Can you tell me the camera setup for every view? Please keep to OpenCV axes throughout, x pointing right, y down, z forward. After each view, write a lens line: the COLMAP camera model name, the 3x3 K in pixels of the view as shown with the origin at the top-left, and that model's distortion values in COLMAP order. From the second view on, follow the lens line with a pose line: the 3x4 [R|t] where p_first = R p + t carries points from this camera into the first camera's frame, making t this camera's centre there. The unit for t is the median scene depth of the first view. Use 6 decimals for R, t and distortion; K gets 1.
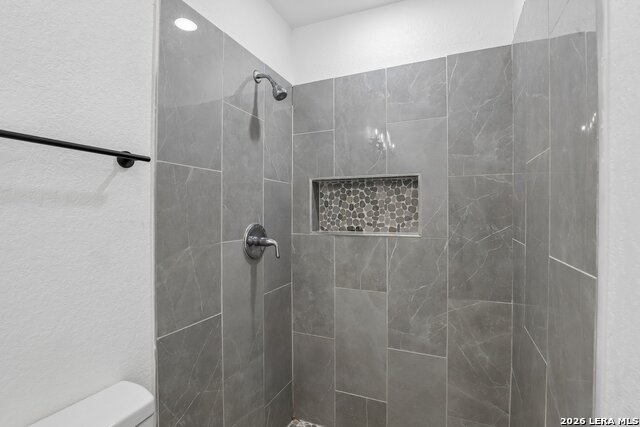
lens RADIAL K [[294.1, 0, 325.7], [0, 294.1, 212.2], [0, 0, 1]] dist [-0.027120, 0.000887]
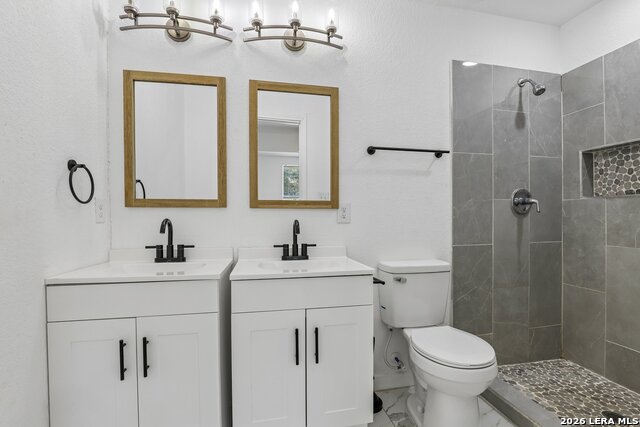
lens RADIAL K [[294.1, 0, 321.9], [0, 294.1, 216.2], [0, 0, 1]] dist [-0.027120, 0.000887]
pose [[0.569860, -0.000704, -0.821742, 0.351551], [0.000685, 1.000000, -0.000382, 0.168667], [0.821742, -0.000345, 0.569860, -0.556897]]
